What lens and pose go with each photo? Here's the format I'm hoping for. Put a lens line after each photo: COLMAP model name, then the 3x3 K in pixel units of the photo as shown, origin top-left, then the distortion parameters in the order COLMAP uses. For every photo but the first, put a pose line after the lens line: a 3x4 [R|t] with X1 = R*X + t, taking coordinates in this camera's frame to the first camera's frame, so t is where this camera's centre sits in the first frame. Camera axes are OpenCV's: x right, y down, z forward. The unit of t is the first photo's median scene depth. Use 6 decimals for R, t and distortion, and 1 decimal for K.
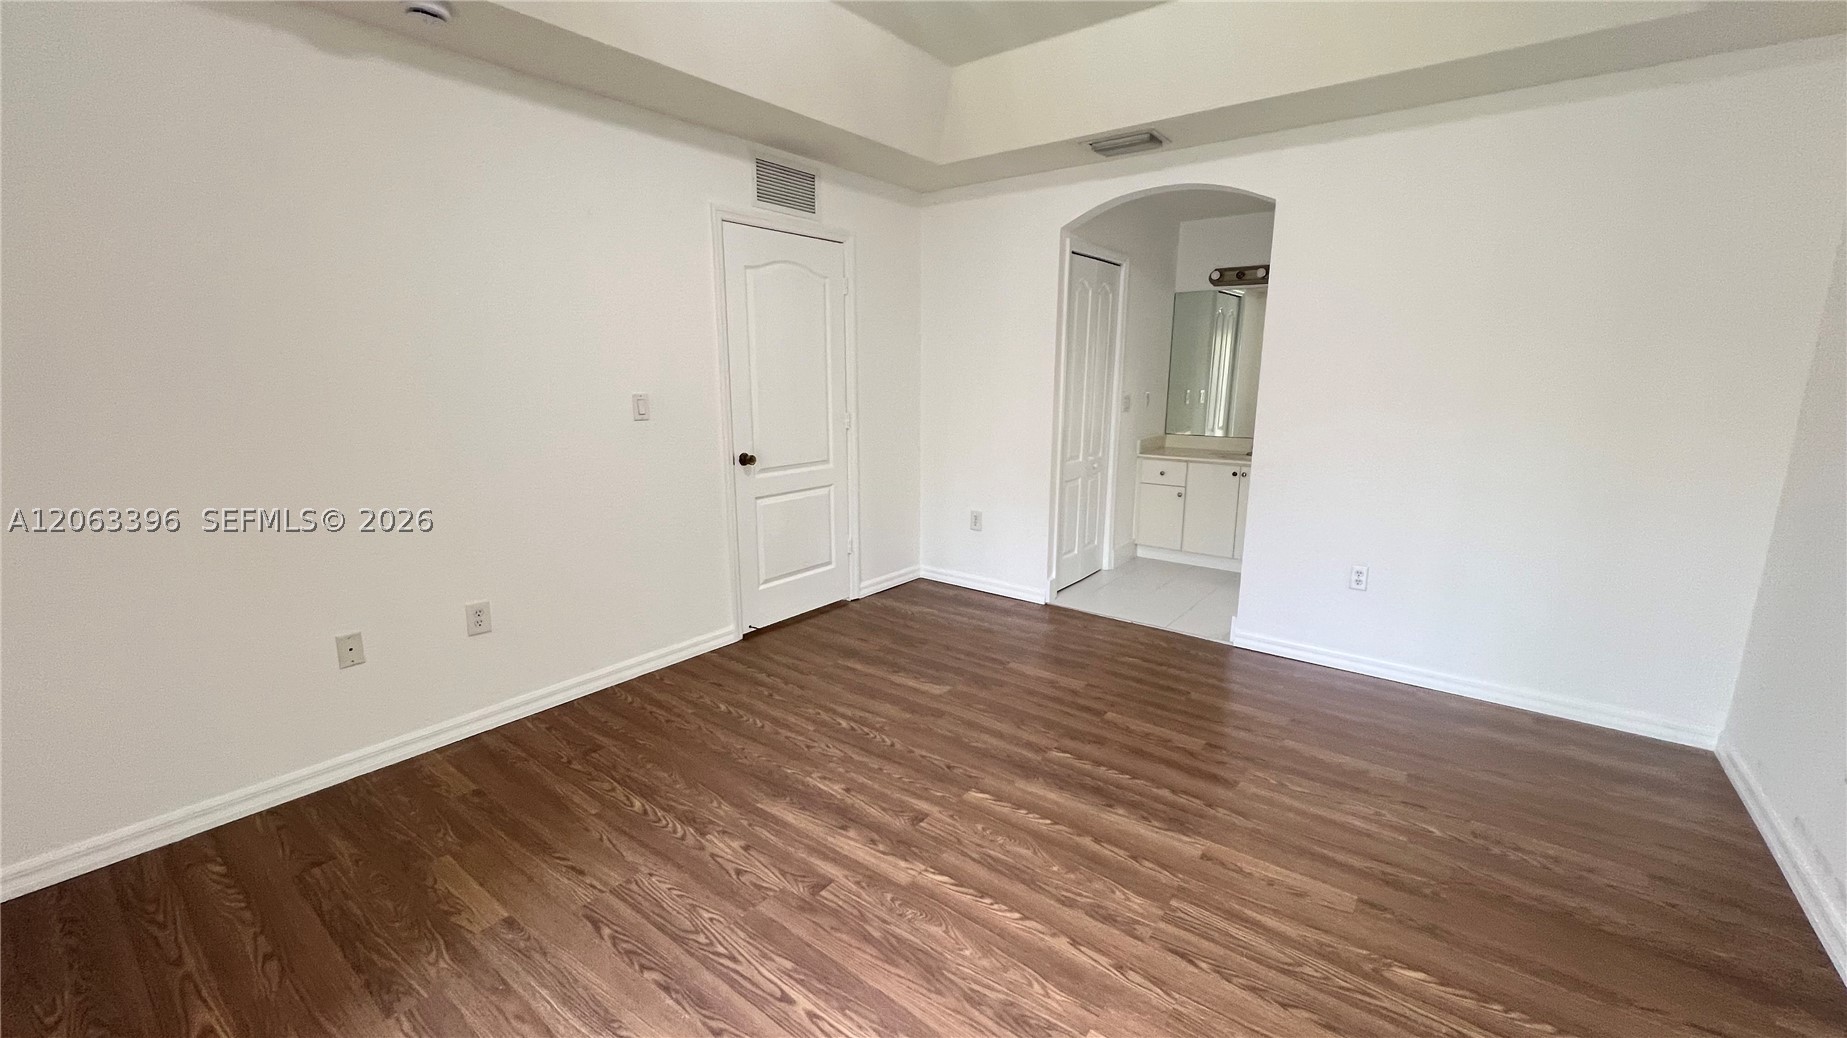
lens RADIAL K [[734.8, 0, 929.2], [0, 734.8, 522.4], [0, 0, 1]] dist [0.001792, -0.000361]
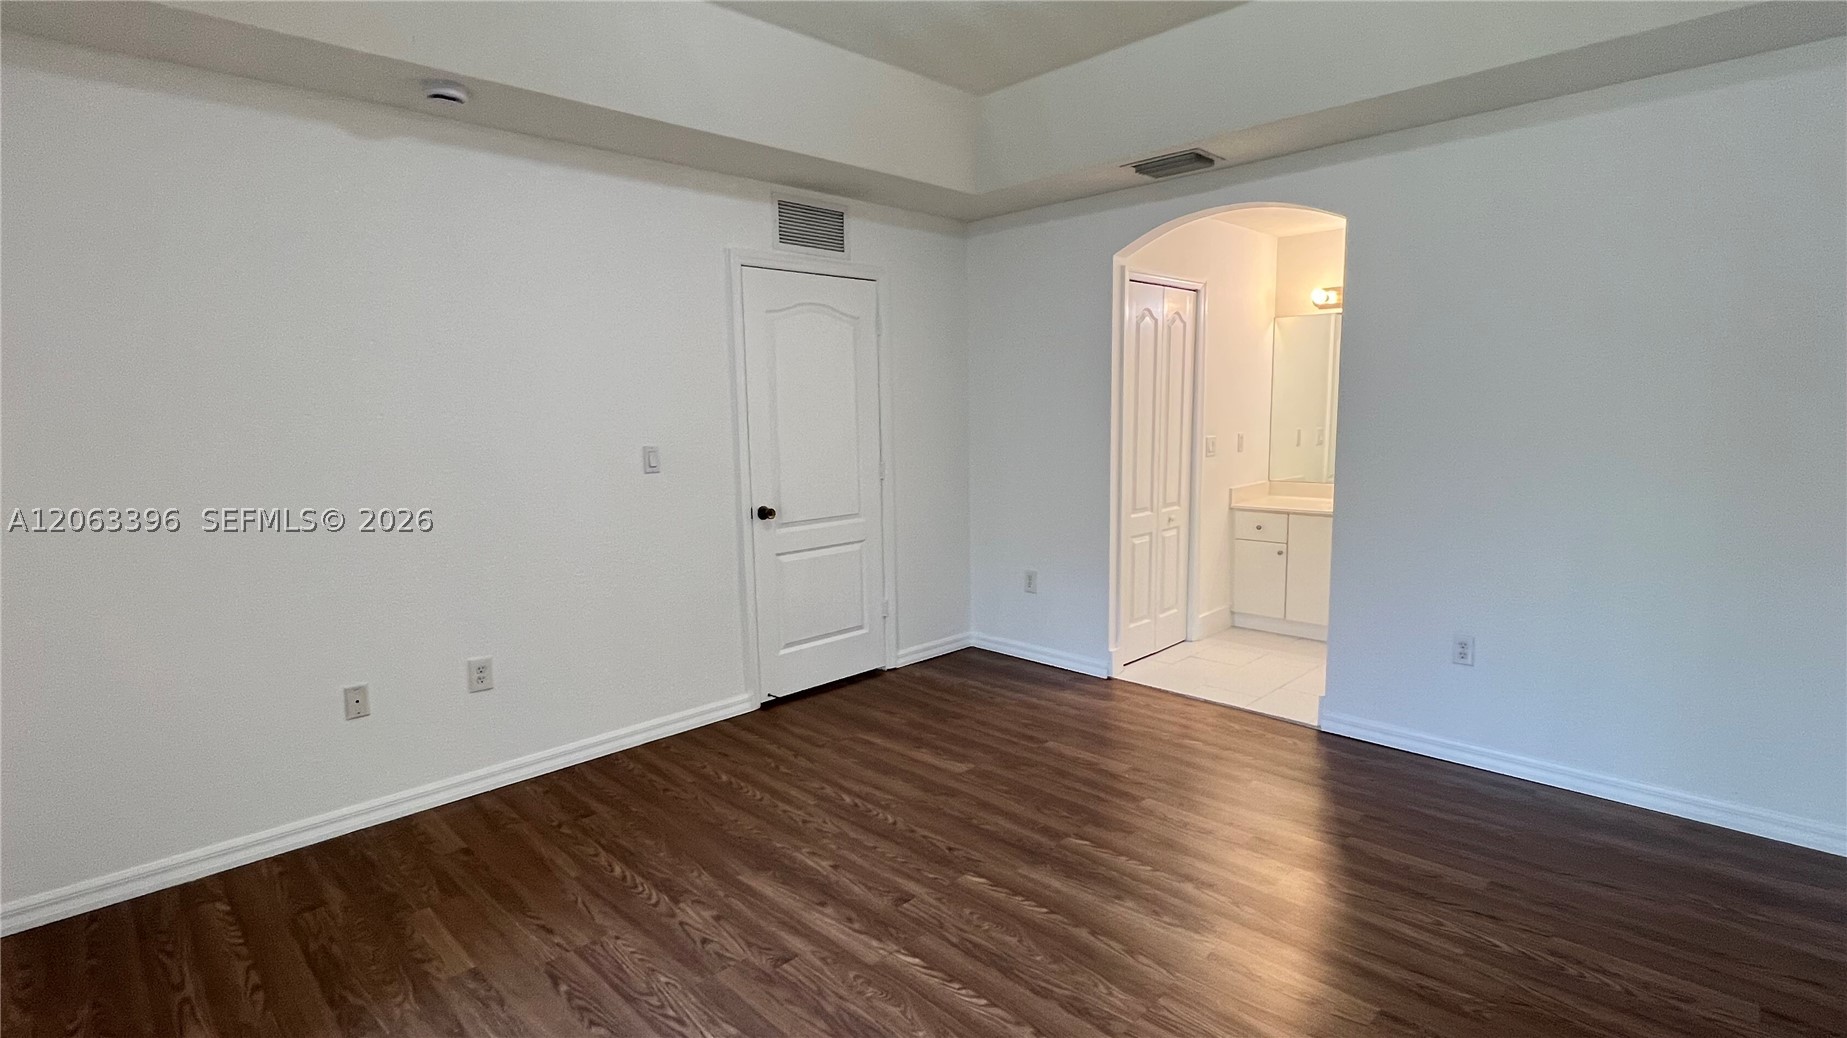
lens RADIAL K [[878.4, 0, 929.7], [0, 878.4, 529.5], [0, 0, 1]] dist [0.001847, 0.000040]
pose [[0.991382, -0.002822, -0.130976, 0.167477], [-0.005963, 0.997760, -0.066632, 0.013012], [0.130870, 0.066839, 0.989144, -0.120432]]
